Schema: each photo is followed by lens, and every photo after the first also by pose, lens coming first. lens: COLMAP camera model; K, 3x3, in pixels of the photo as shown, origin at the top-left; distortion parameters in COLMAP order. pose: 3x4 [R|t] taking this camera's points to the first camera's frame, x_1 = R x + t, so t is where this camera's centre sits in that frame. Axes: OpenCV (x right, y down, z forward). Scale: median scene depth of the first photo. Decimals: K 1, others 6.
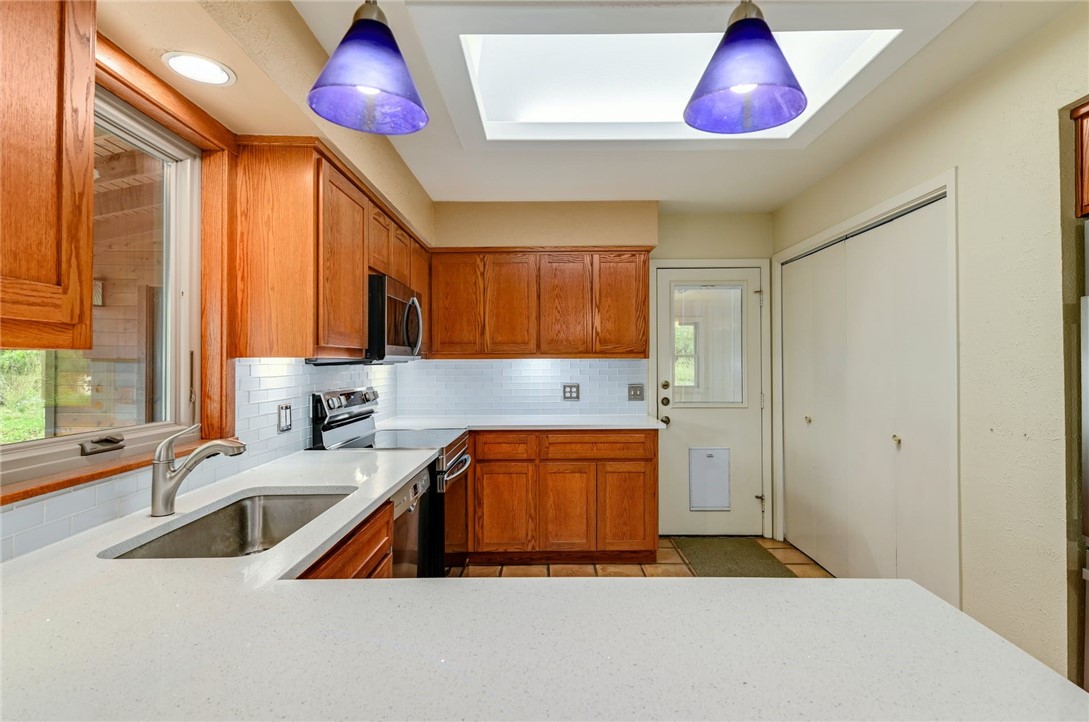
lens RADIAL K [[556.6, 0, 550.7], [0, 556.6, 351.1], [0, 0, 1]] dist [-0.001750, -0.000662]
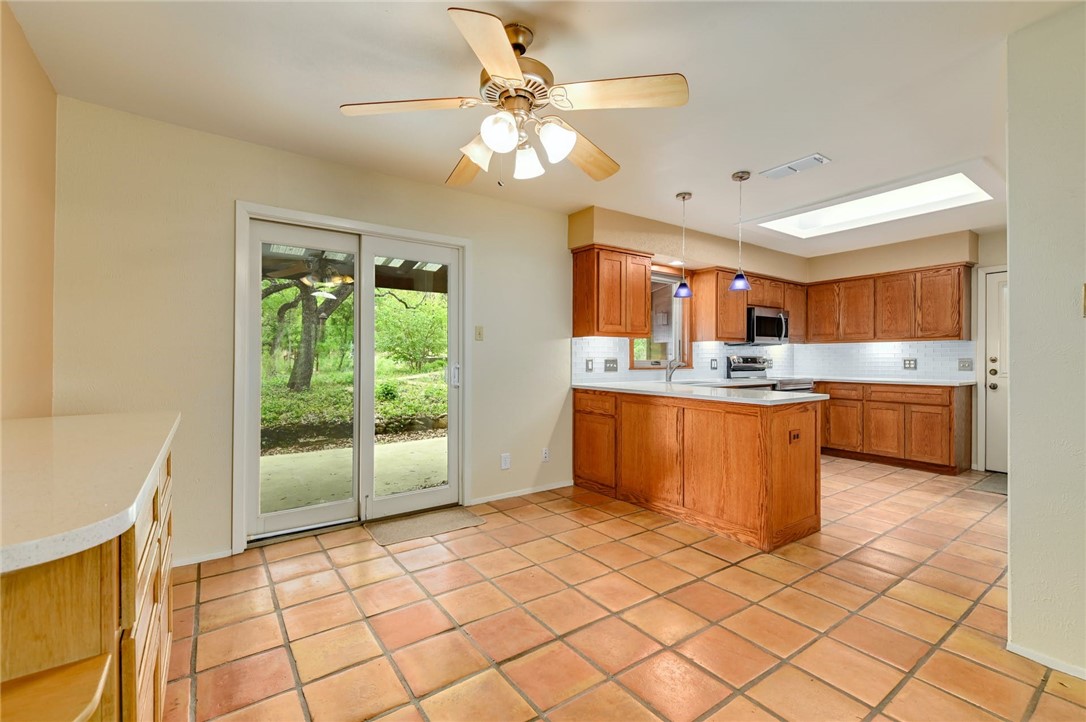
lens RADIAL K [[471.2, 0, 549.0], [0, 471.2, 355.4], [0, 0, 1]] dist [-0.000555, -0.000260]
pose [[0.565290, 0.000599, -0.824892, 0.585248], [0.014512, 0.999838, 0.010671, 0.023995], [0.824764, -0.018003, 0.565190, -0.586561]]
